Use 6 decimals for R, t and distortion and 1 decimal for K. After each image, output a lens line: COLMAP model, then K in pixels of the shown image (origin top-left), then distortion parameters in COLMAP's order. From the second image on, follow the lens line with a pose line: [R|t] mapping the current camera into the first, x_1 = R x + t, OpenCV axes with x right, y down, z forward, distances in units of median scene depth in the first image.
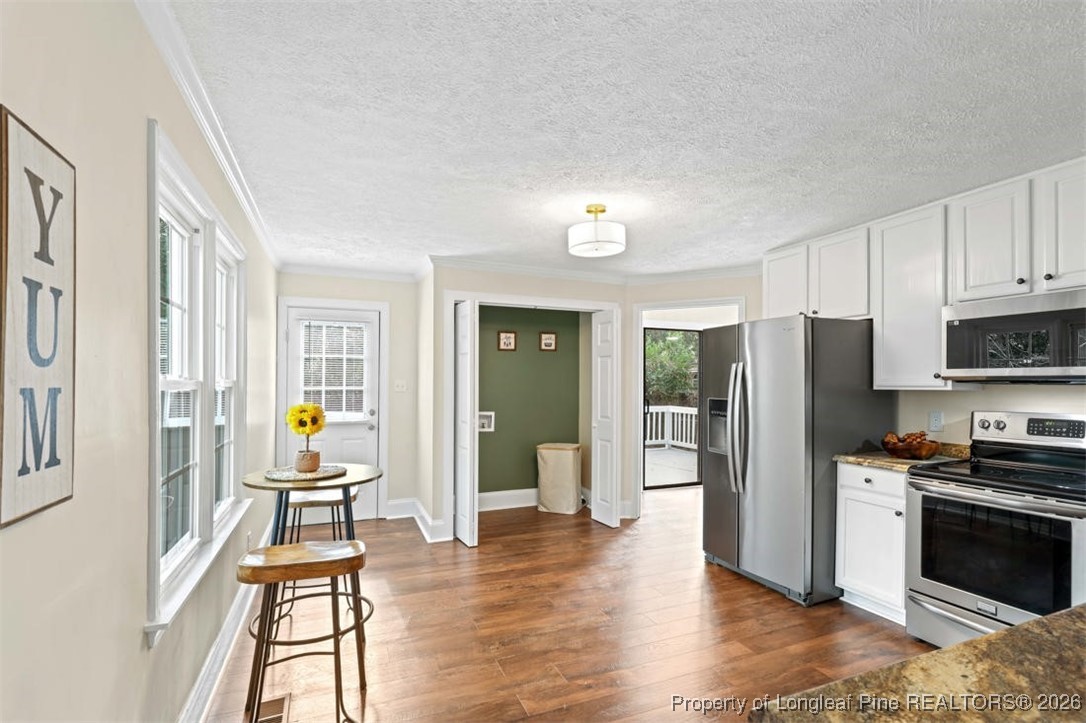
lens RADIAL K [[510.6, 0, 545.8], [0, 510.6, 379.4], [0, 0, 1]] dist [-0.001853, -0.000498]
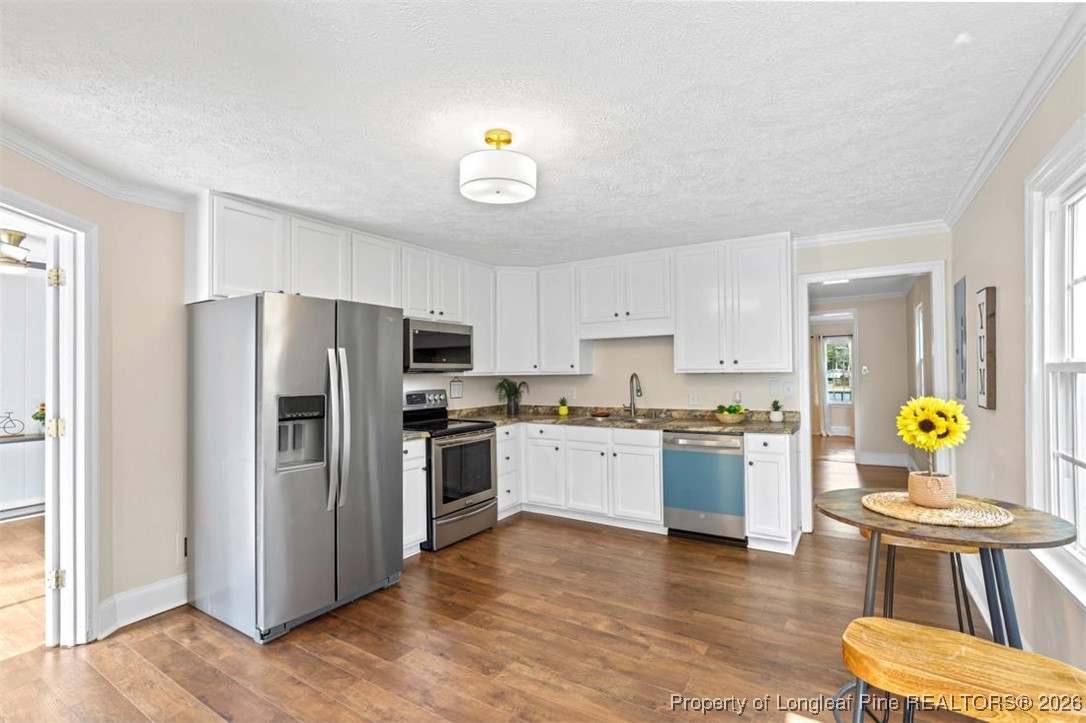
lens RADIAL K [[510.6, 0, 545.8], [0, 510.6, 379.4], [0, 0, 1]] dist [-0.001853, -0.000498]
pose [[-0.562891, -0.012532, 0.826436, -0.689503], [-0.009494, 0.999917, 0.008696, 0.008923], [-0.826476, -0.002951, -0.562964, 1.703888]]
